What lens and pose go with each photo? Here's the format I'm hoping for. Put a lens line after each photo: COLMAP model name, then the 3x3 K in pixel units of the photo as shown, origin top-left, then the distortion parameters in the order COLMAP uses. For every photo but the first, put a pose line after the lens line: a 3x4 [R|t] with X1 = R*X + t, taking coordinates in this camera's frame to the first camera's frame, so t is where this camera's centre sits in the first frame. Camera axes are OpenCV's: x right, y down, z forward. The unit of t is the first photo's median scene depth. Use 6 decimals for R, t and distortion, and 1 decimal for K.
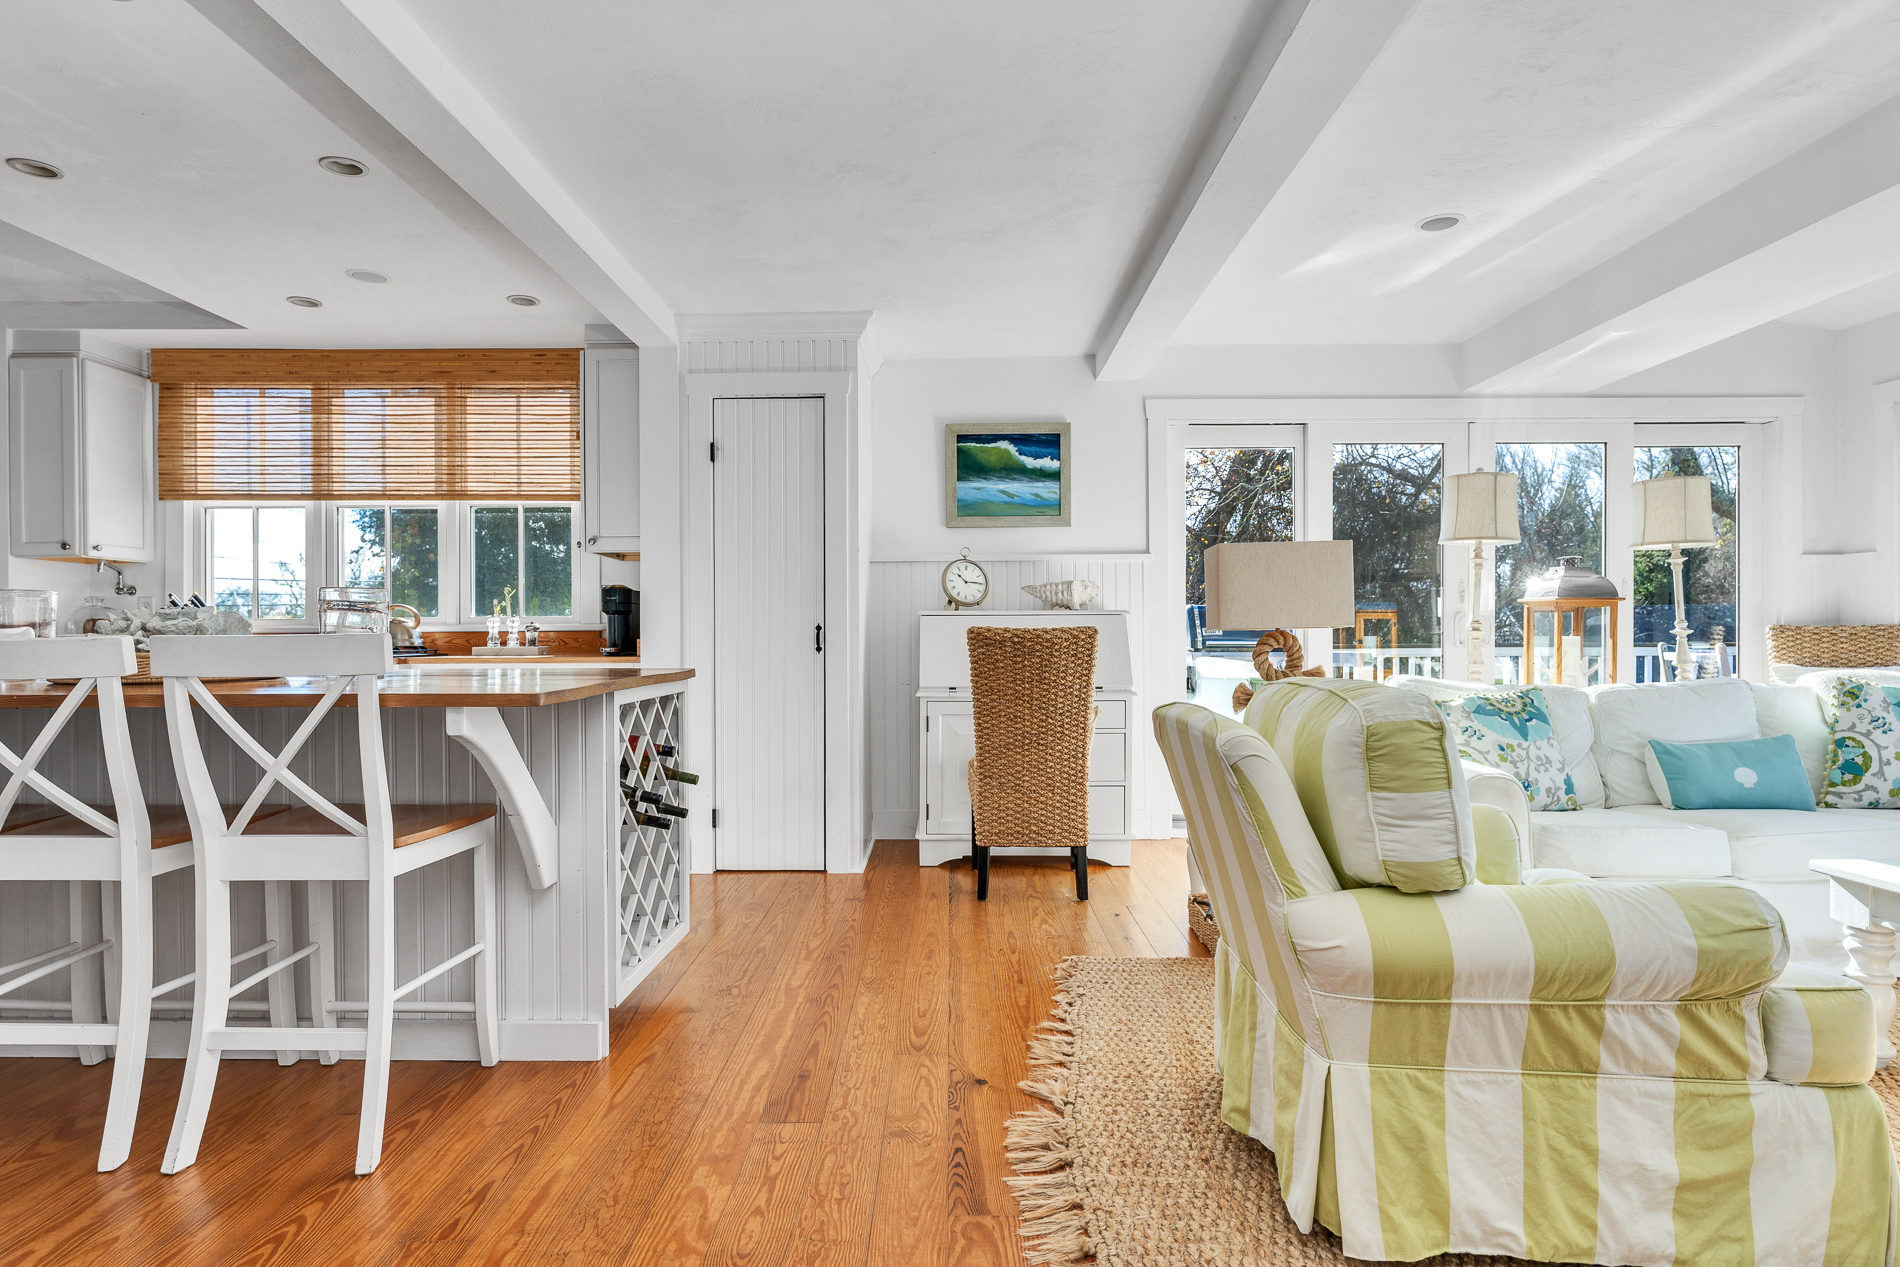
lens RADIAL K [[991.7, 0, 943.5], [0, 991.7, 639.5], [0, 0, 1]] dist [0.000848, -0.000303]
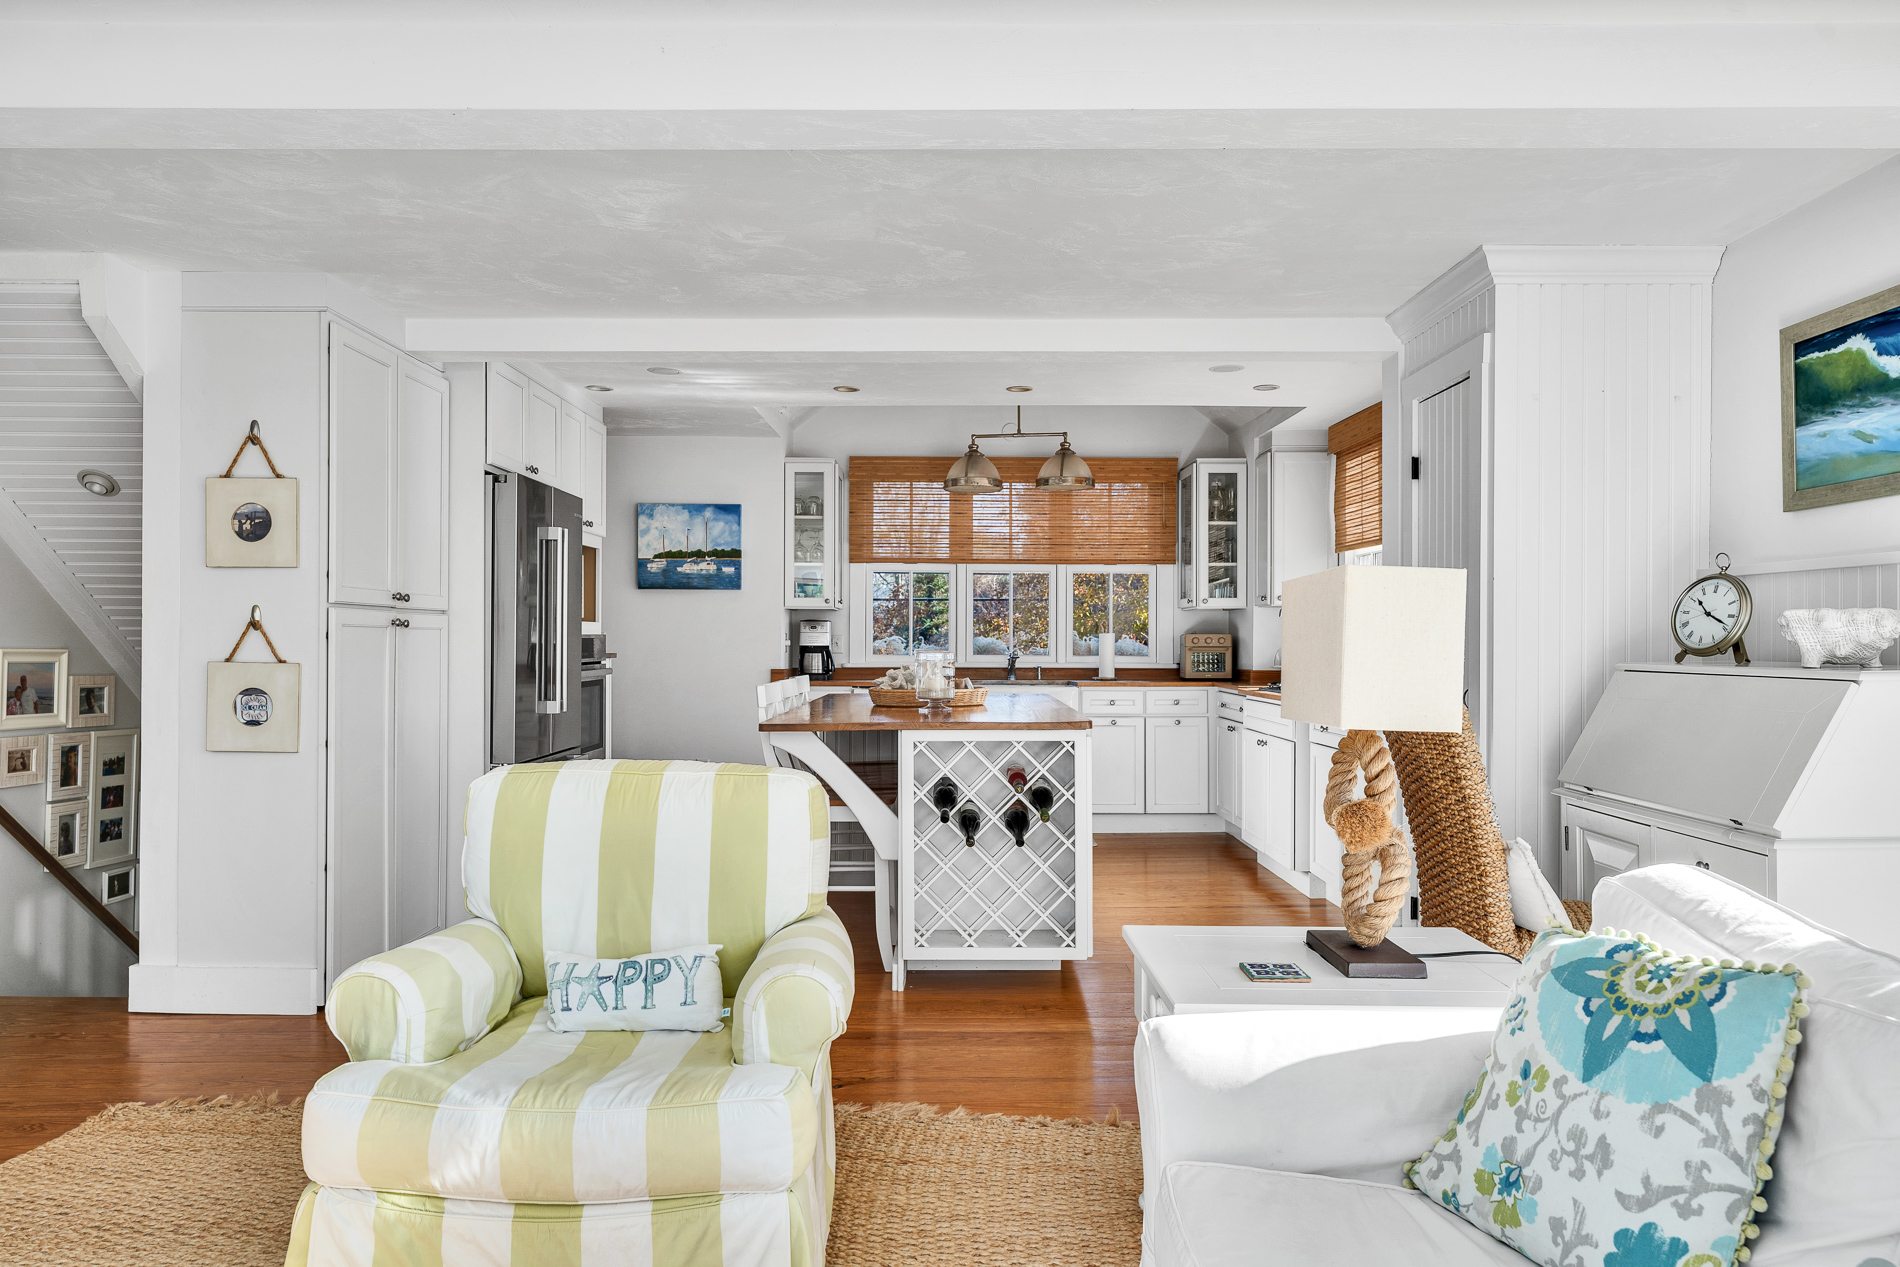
lens RADIAL K [[1256.7, 0, 943.1], [0, 1256.7, 640.6], [0, 0, 1]] dist [0.000944, -0.003283]
pose [[0.012935, 0.005541, -0.999901, 0.725945], [-0.006092, 0.999967, 0.005463, -0.042249], [0.999898, 0.006021, 0.012968, 0.525516]]
